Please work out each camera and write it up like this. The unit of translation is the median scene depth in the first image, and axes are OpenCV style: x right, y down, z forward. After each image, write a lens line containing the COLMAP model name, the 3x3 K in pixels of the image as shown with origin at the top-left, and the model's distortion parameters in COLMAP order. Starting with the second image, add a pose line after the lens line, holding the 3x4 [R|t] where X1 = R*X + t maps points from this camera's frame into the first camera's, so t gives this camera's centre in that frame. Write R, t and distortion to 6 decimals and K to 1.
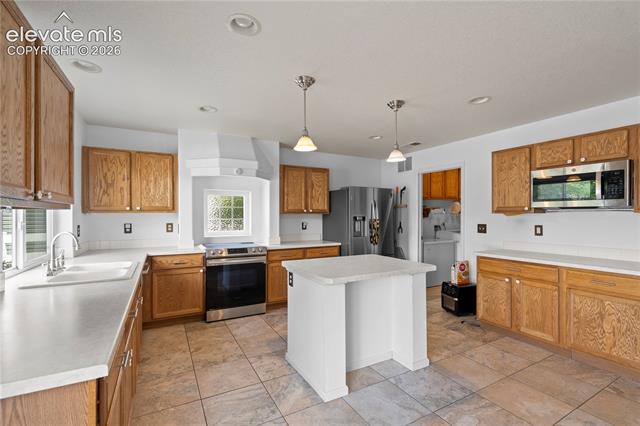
lens RADIAL K [[293.8, 0, 318.7], [0, 293.8, 211.7], [0, 0, 1]] dist [-0.009635, 0.000879]
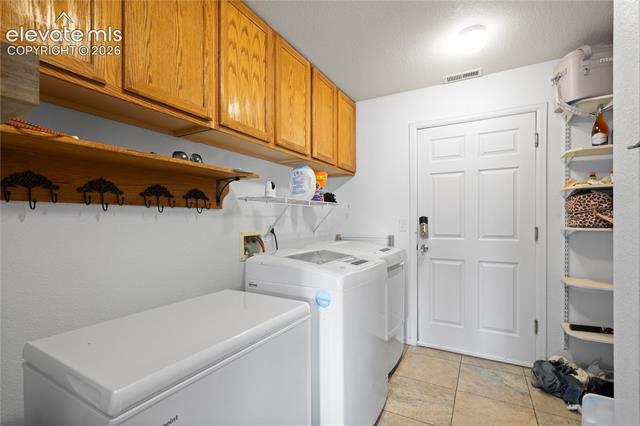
lens RADIAL K [[293.8, 0, 319.5], [0, 293.8, 217.3], [0, 0, 1]] dist [-0.009635, 0.000879]
pose [[0.855395, 0.002925, 0.517967, 0.301052], [0.001061, 0.999972, -0.007399, 0.029144], [-0.517974, 0.006878, 0.855368, 0.690237]]
